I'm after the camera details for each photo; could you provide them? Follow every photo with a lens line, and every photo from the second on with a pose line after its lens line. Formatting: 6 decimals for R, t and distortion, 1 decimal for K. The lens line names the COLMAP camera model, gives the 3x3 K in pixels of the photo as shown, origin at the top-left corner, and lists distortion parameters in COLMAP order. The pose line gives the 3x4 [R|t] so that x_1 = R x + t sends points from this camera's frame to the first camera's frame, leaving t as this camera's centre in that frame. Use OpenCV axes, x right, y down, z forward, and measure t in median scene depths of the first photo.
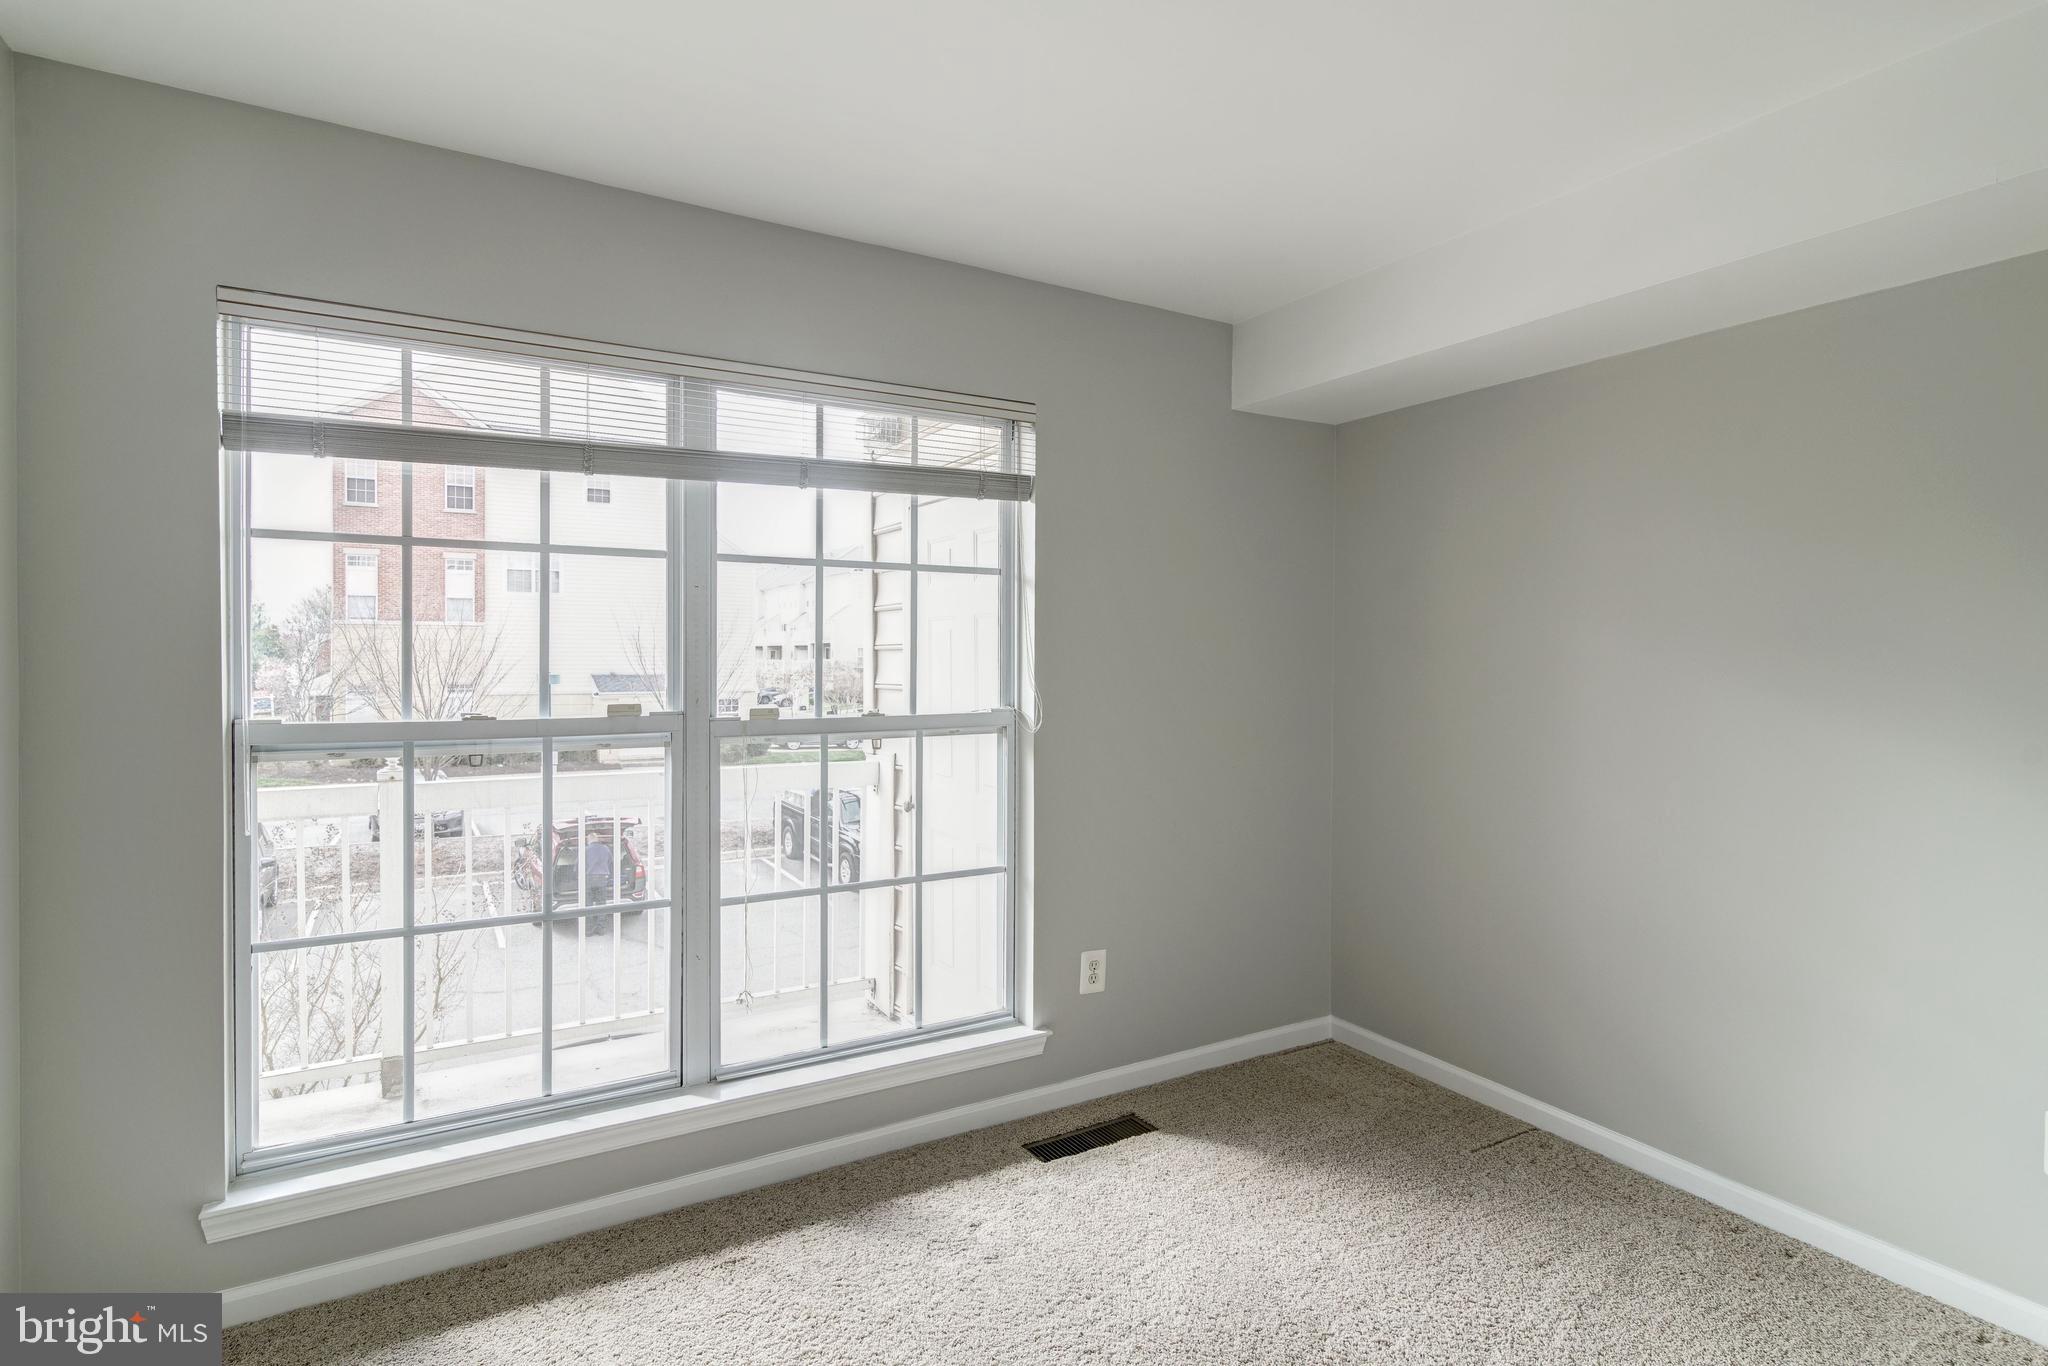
lens RADIAL K [[1021.2, 0, 1028.1], [0, 1021.2, 664.5], [0, 0, 1]] dist [0.000124, 0.000239]
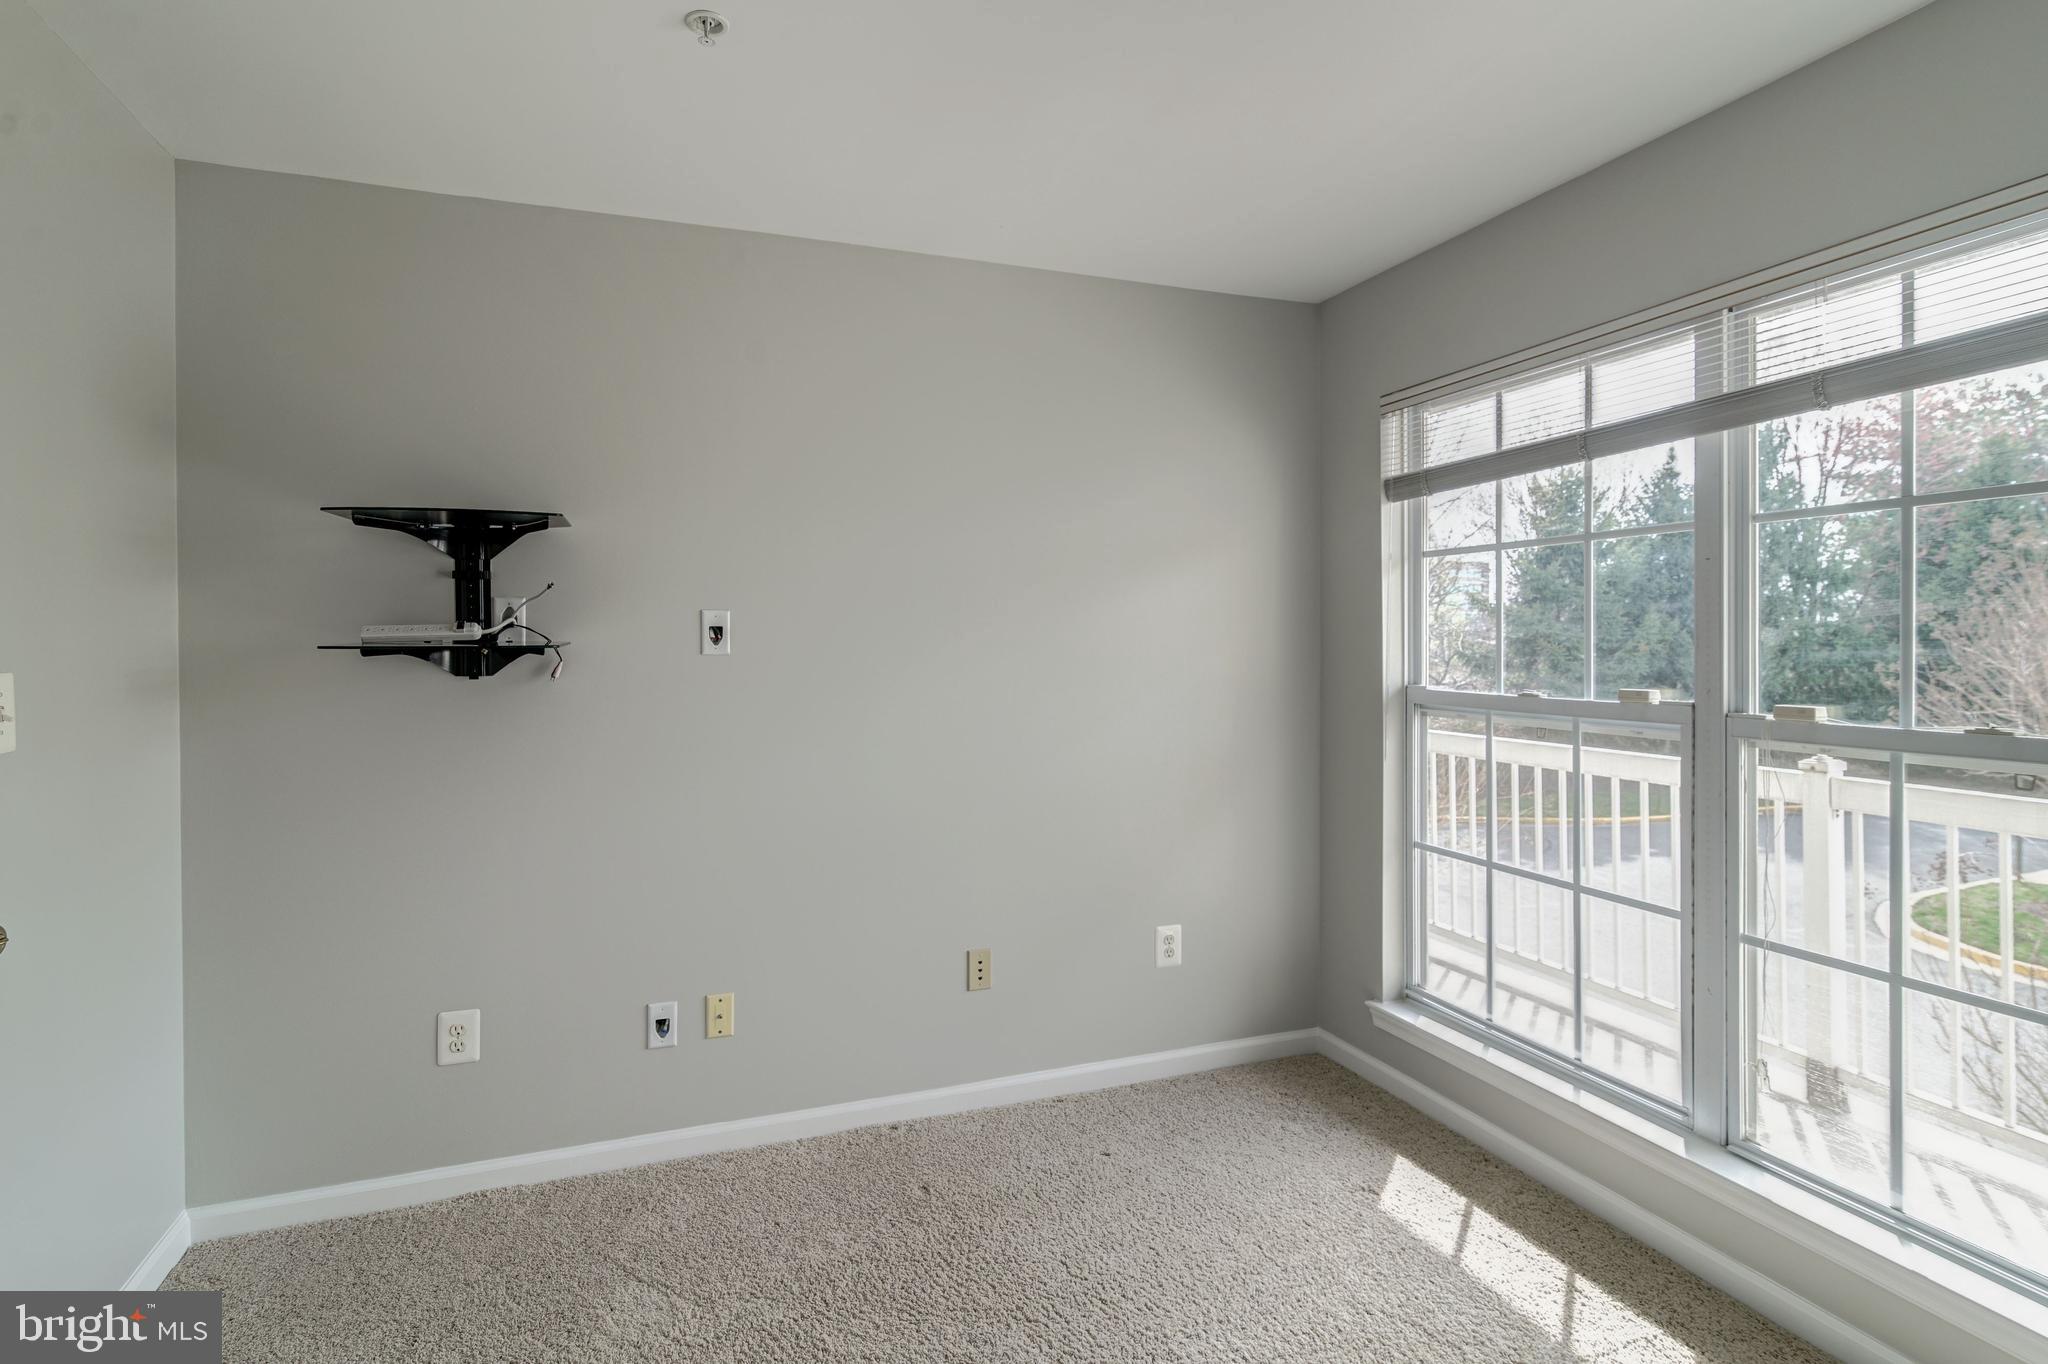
lens RADIAL K [[1012.6, 0, 1024.0], [0, 1012.6, 682.0], [0, 0, 1]] dist [-0.000709, 0.000380]
pose [[-0.172833, 0.034123, -0.984360, 0.624677], [-0.007062, 0.999331, 0.035882, 0.001035], [0.984926, 0.013153, -0.172476, 0.596579]]
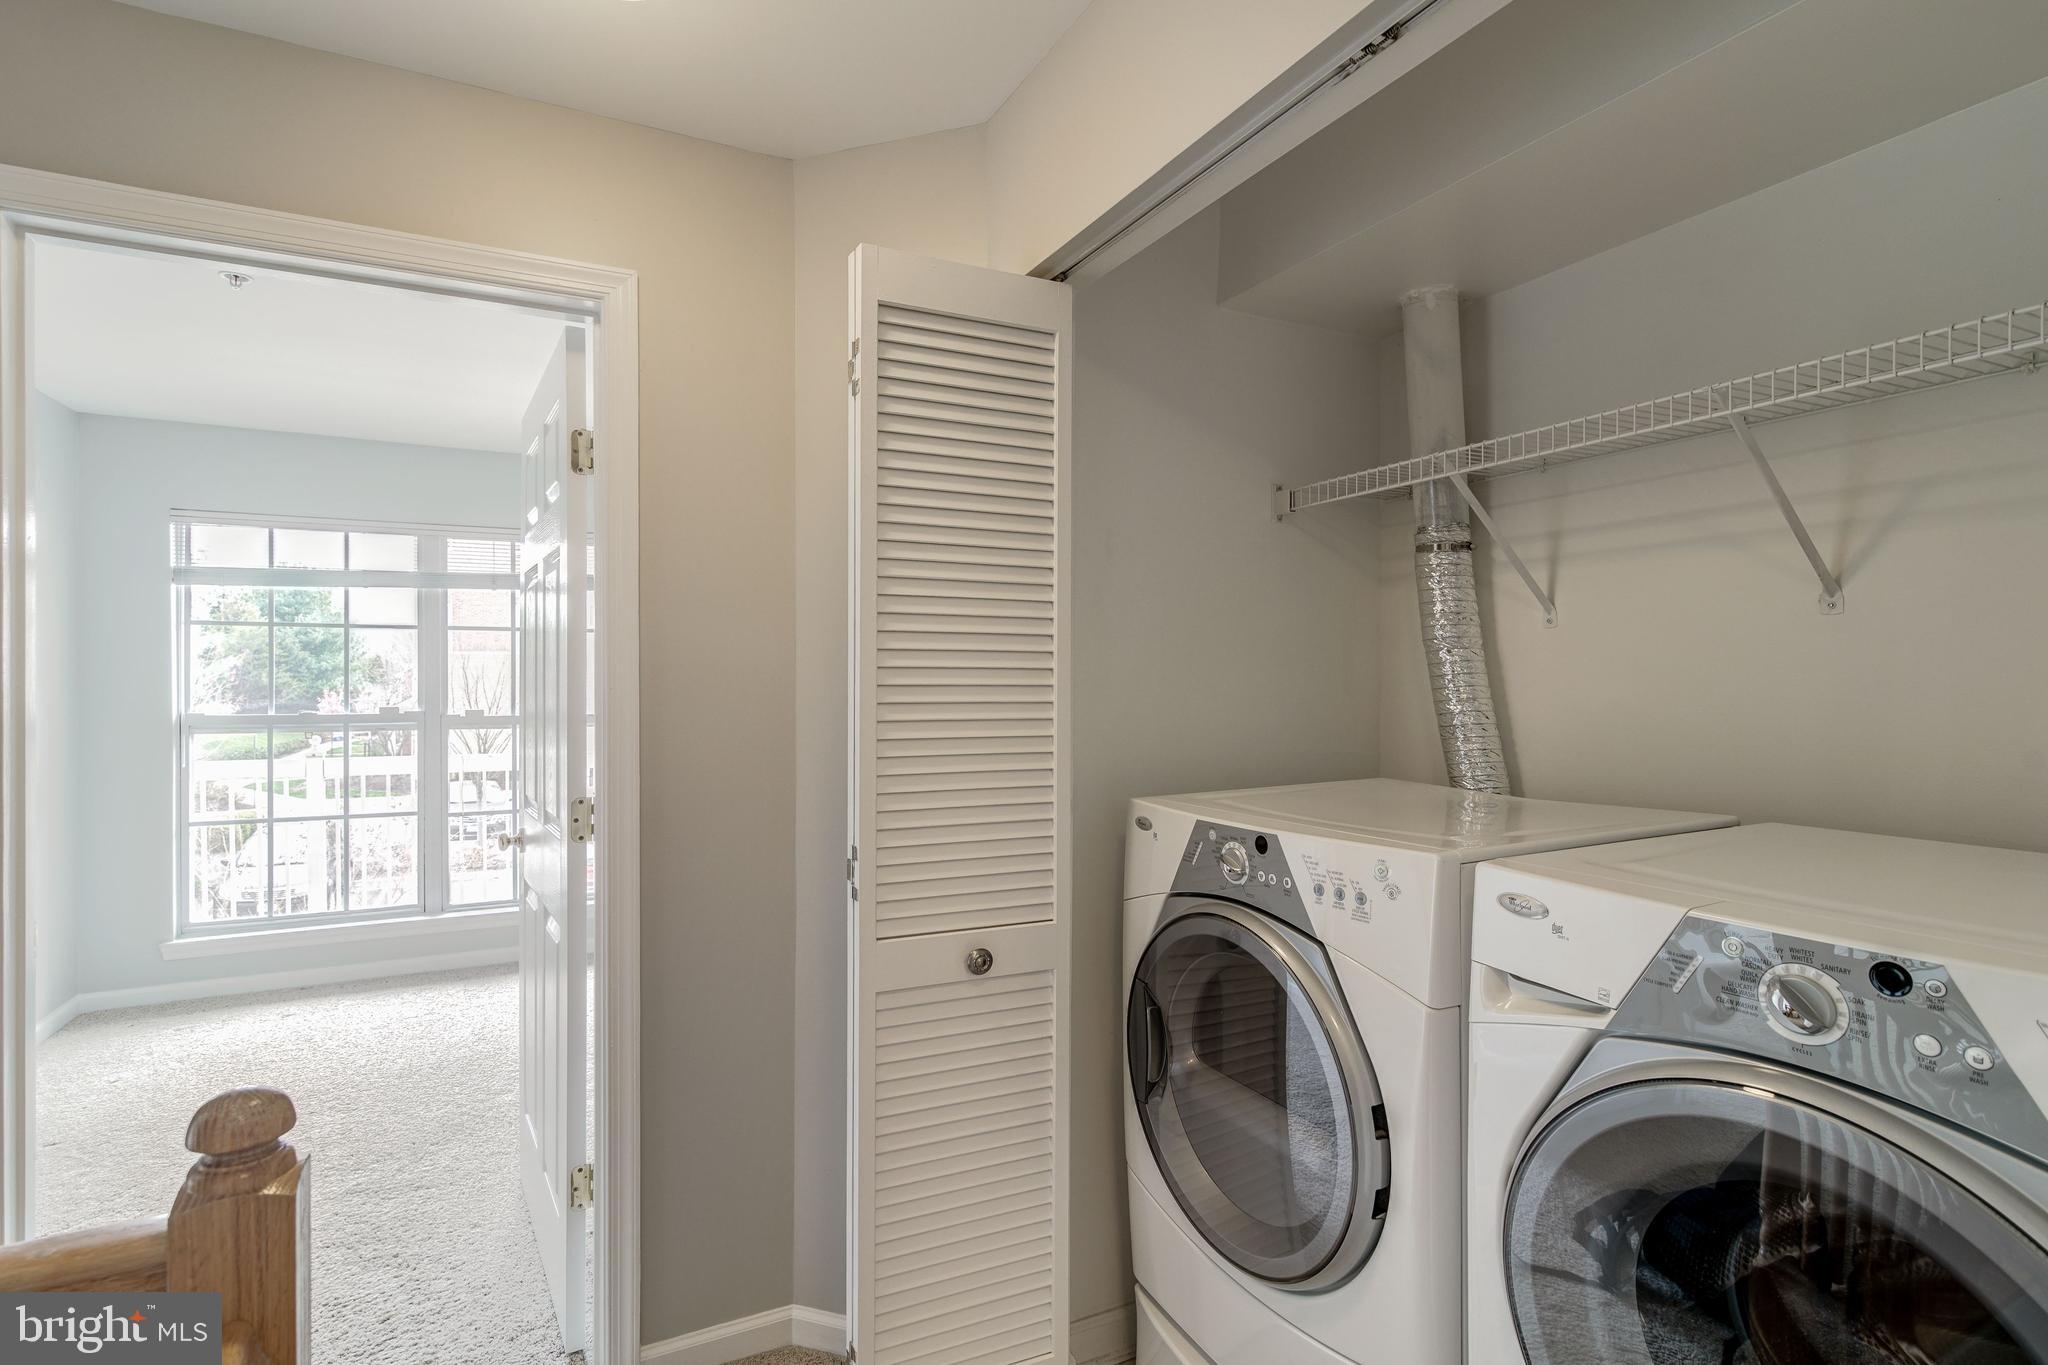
lens RADIAL K [[974.9, 0, 1024.0], [0, 974.9, 682.5], [0, 0, 1]] dist [0.001043, 0.000568]
pose [[0.998029, -0.003596, -0.062647, 0.892664], [0.003245, 0.999978, -0.005700, 0.007071], [0.062667, 0.005486, 0.998019, -0.735952]]
